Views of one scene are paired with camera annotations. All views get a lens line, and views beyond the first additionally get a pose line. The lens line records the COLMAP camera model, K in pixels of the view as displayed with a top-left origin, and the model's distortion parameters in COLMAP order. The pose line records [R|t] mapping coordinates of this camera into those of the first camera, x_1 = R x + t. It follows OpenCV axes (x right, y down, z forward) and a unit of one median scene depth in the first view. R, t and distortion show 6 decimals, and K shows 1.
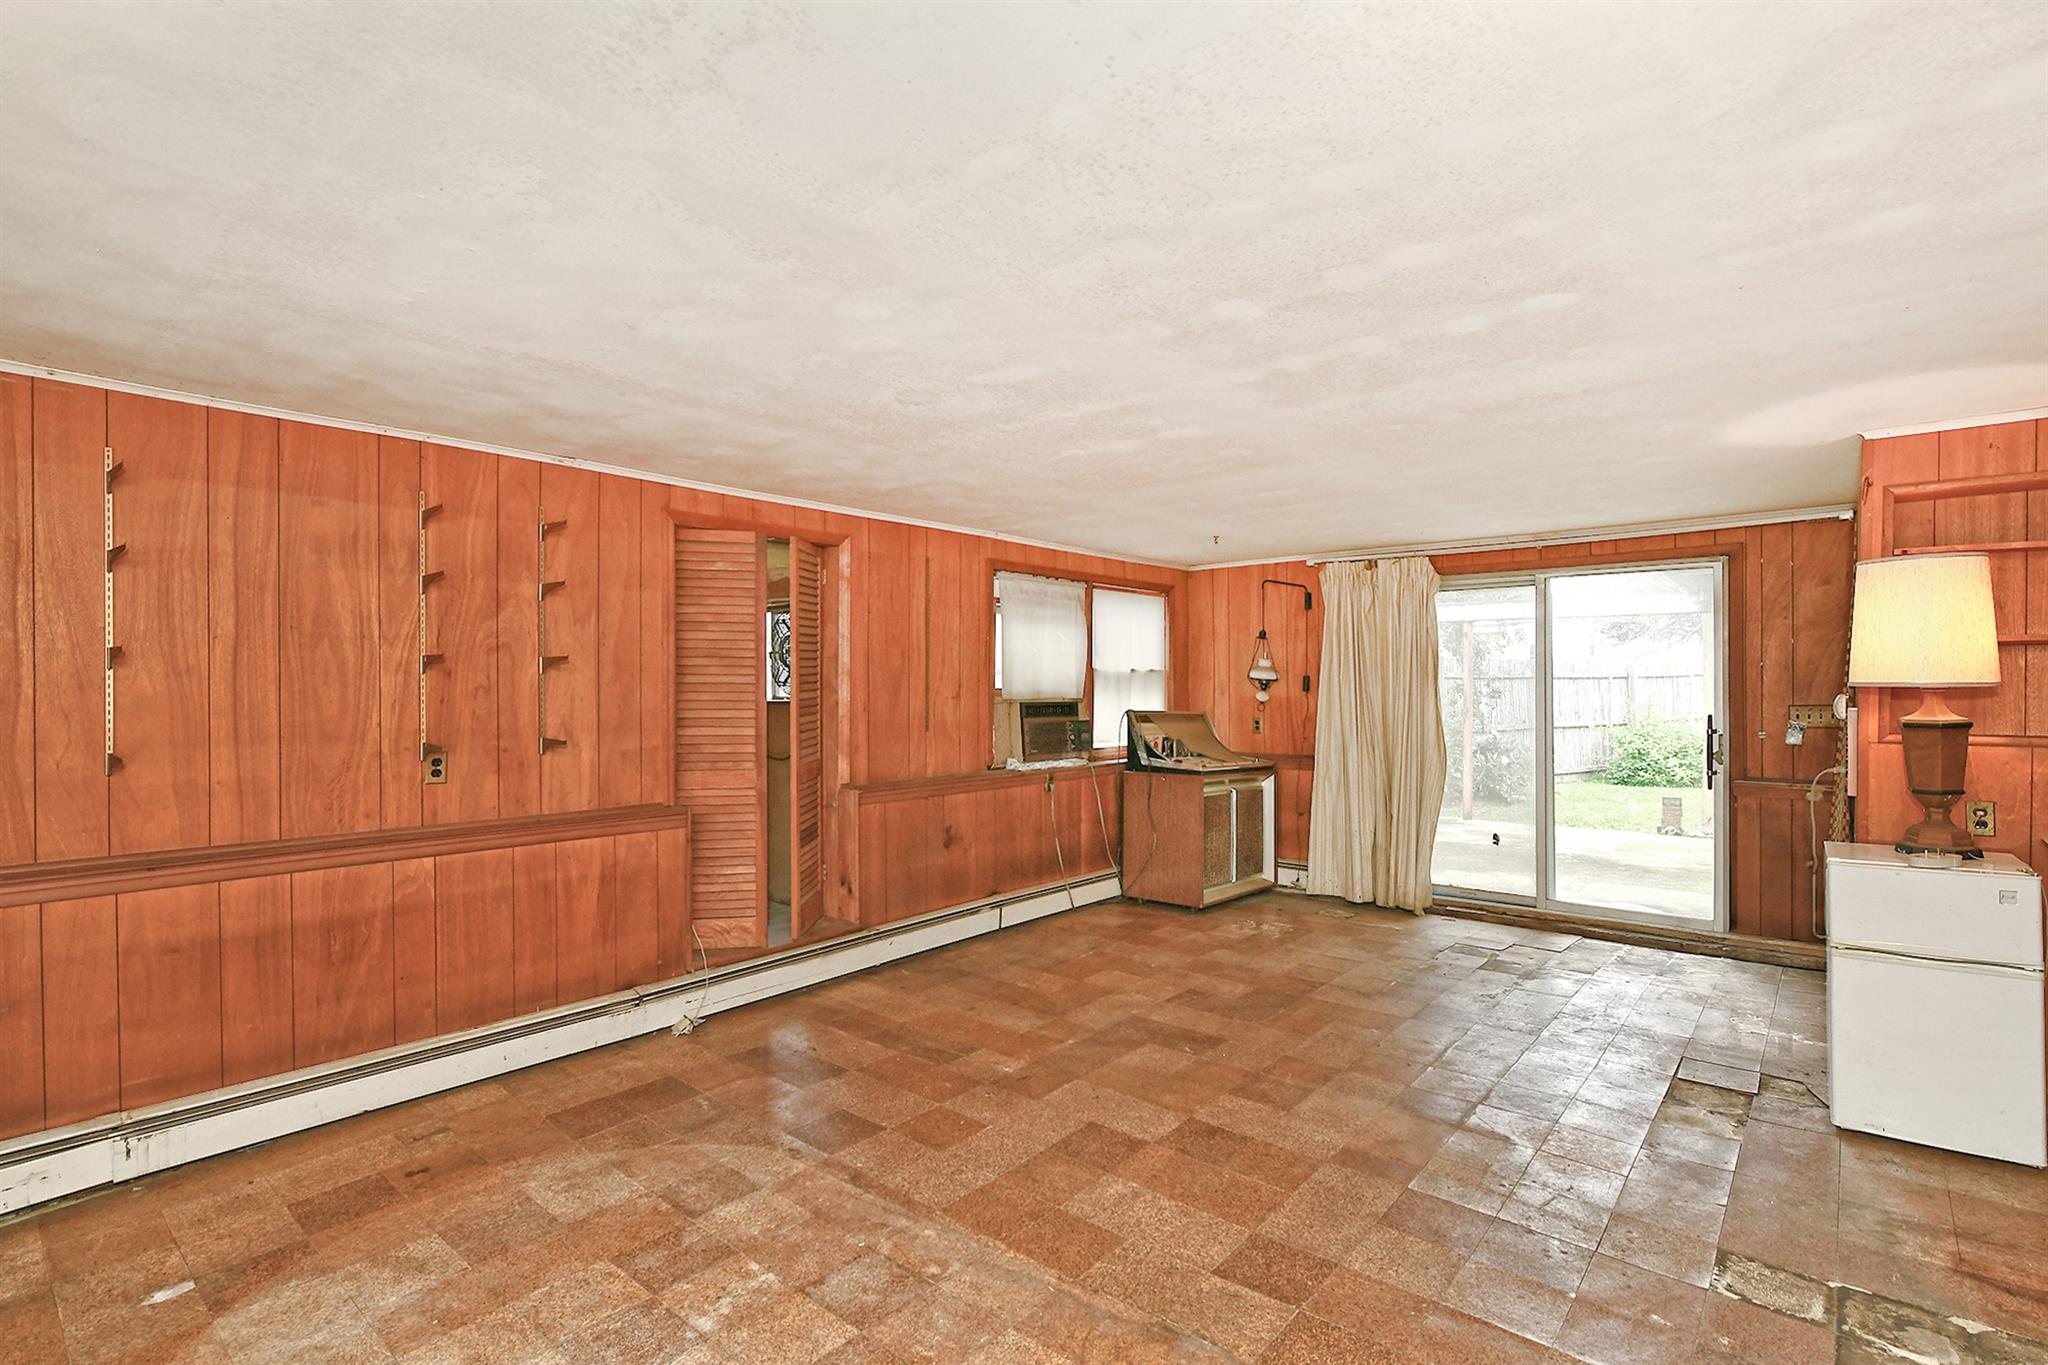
lens RADIAL K [[951.1, 0, 1024.0], [0, 951.1, 682.5], [0, 0, 1]] dist [-0.001172, -0.000024]
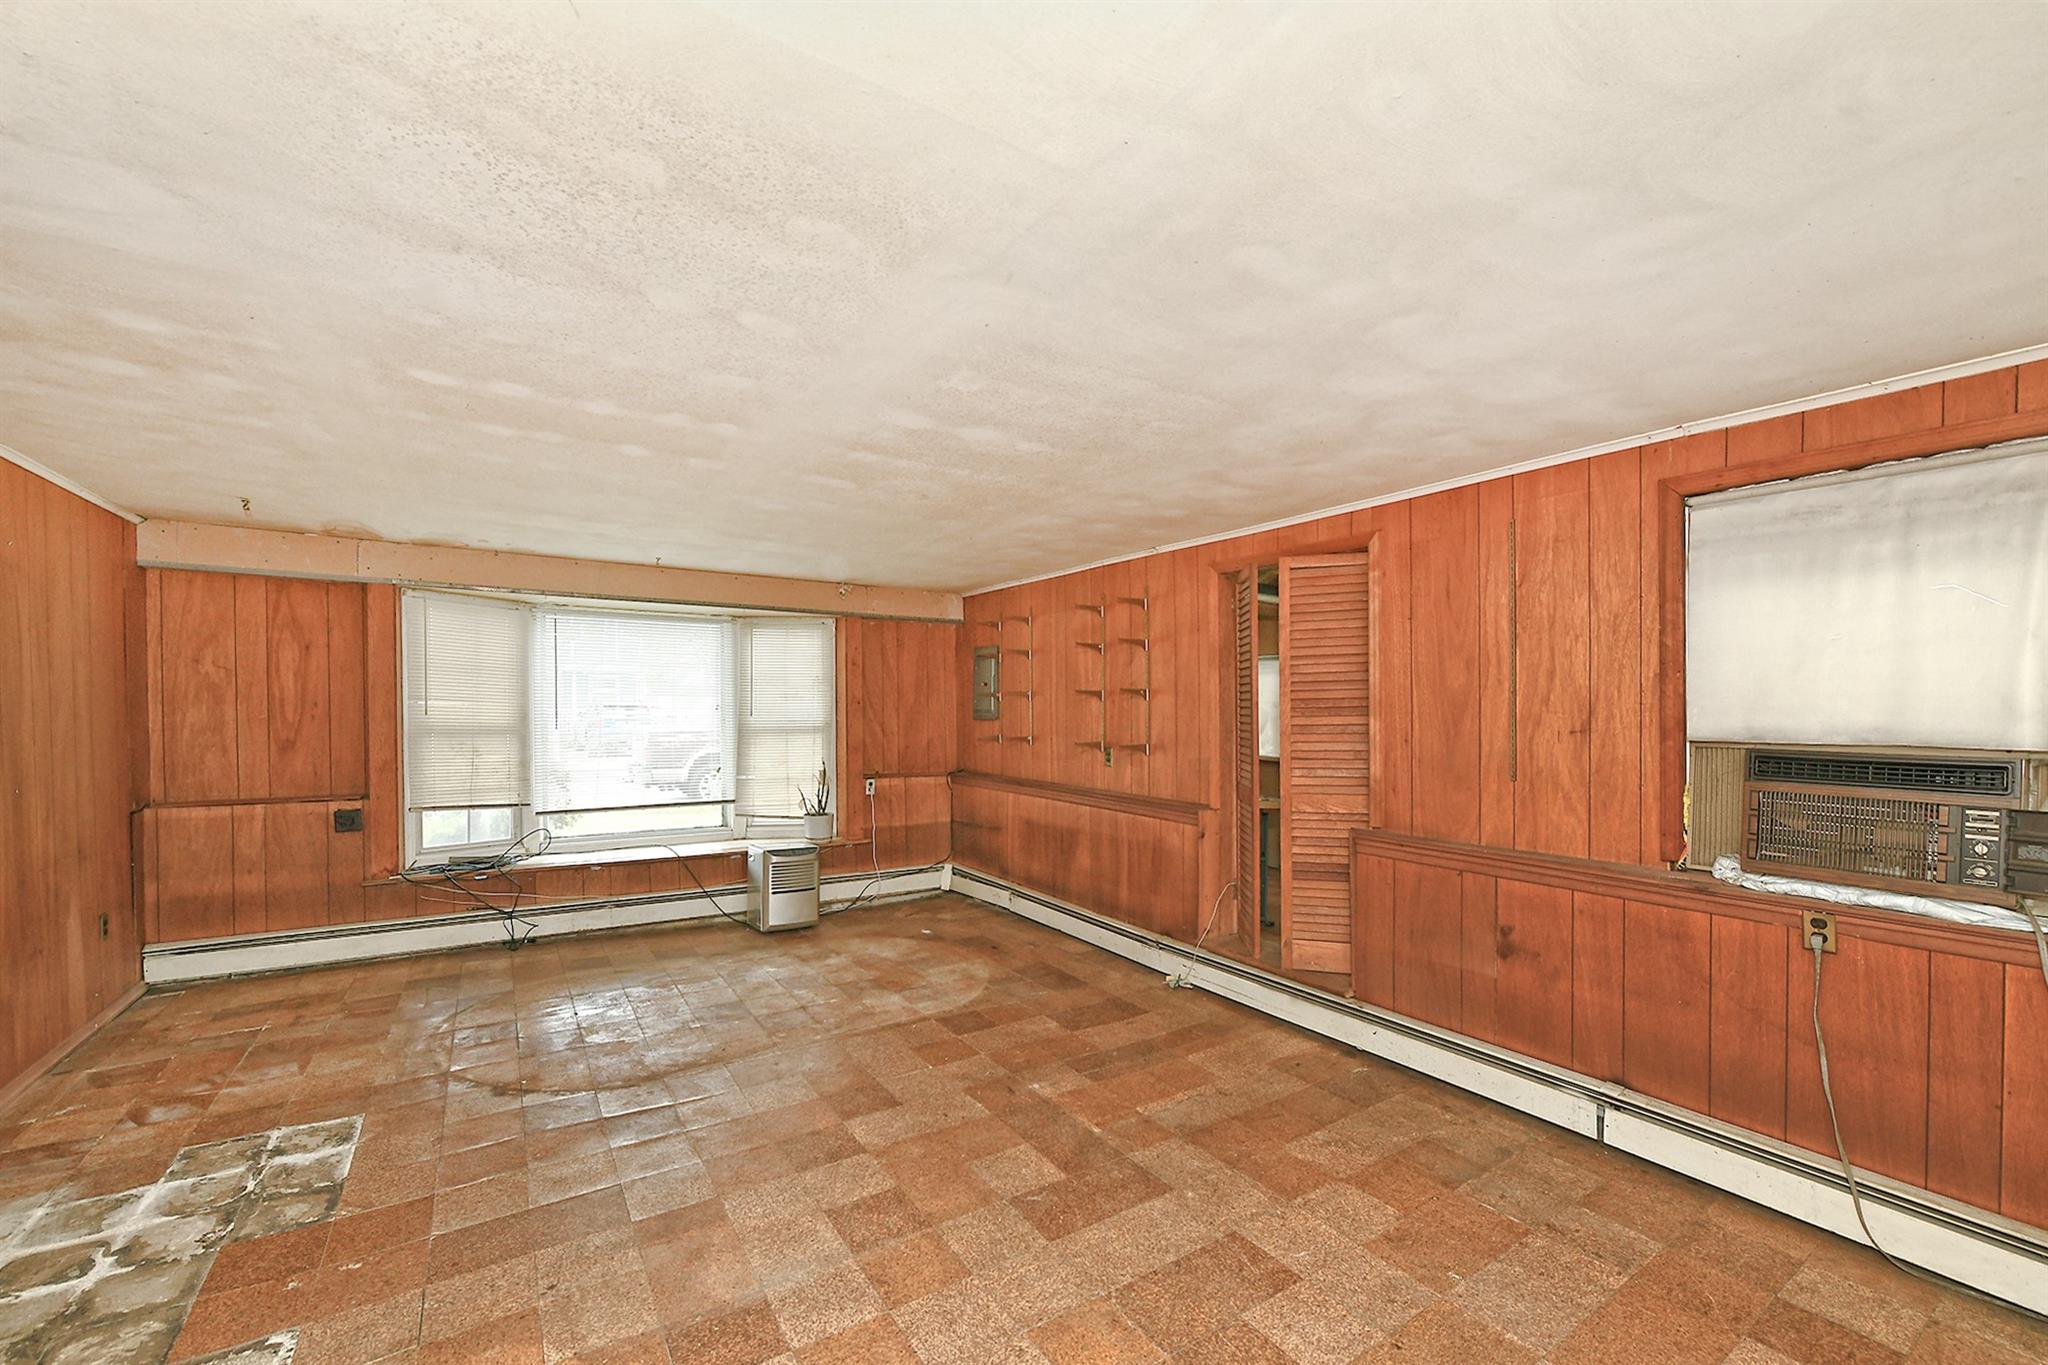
lens RADIAL K [[842.6, 0, 1021.6], [0, 842.6, 733.0], [0, 0, 1]] dist [-0.001183, -0.000185]
pose [[-0.281244, 0.024591, -0.959321, 0.820229], [-0.009664, 0.999548, 0.028455, 0.006086], [0.959588, 0.017273, -0.280879, 1.205858]]
